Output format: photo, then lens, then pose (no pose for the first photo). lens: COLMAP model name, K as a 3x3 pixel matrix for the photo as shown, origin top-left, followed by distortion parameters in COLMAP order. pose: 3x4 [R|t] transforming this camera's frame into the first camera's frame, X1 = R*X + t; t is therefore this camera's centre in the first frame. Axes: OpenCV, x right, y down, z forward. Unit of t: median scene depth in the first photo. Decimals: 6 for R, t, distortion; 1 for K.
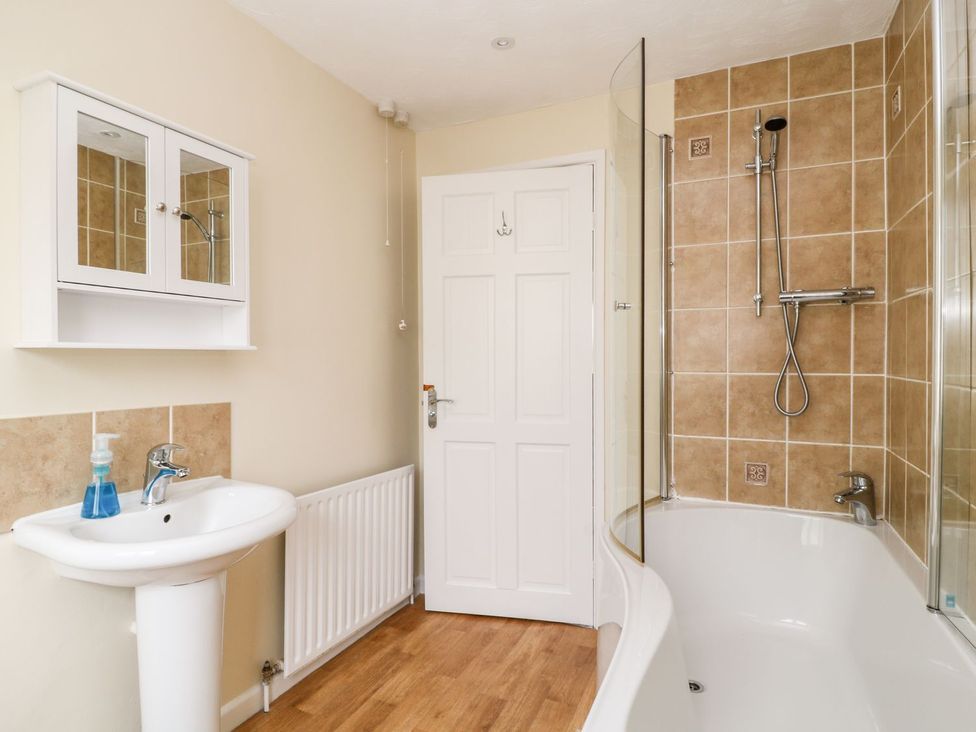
lens RADIAL K [[552.9, 0, 487.2], [0, 552.9, 363.1], [0, 0, 1]] dist [-0.008059, -0.006034]
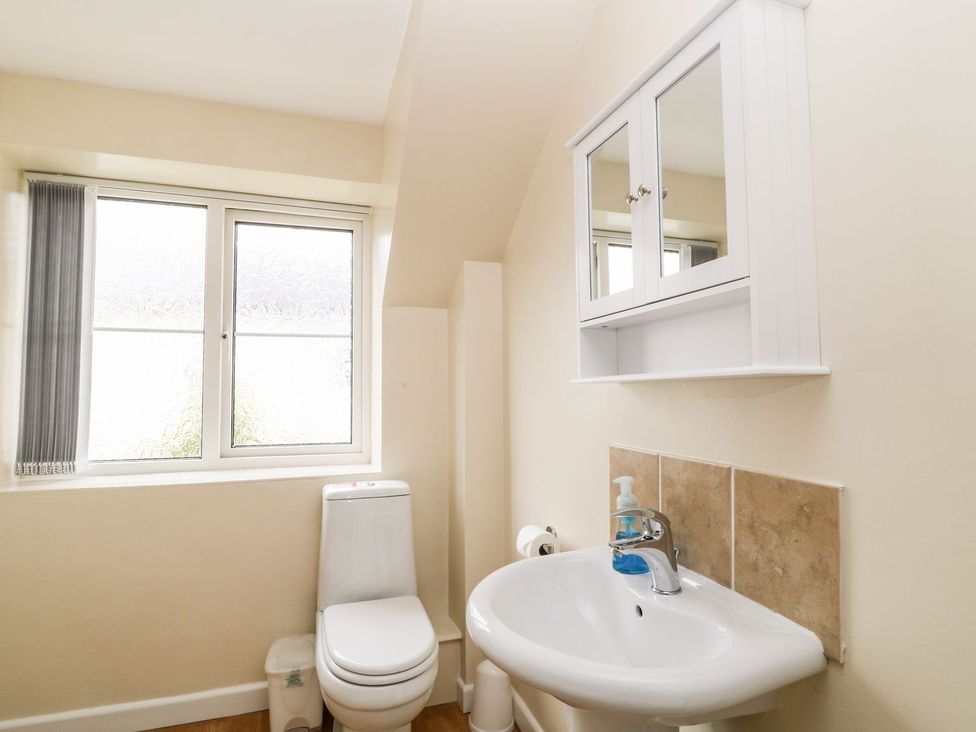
lens RADIAL K [[552.9, 0, 491.7], [0, 552.9, 367.4], [0, 0, 1]] dist [-0.008059, -0.006034]
pose [[-0.737473, -0.036288, -0.674401, 0.023223], [-0.011398, 0.999082, -0.041295, -0.002999], [0.675281, -0.022767, -0.737209, 0.434336]]
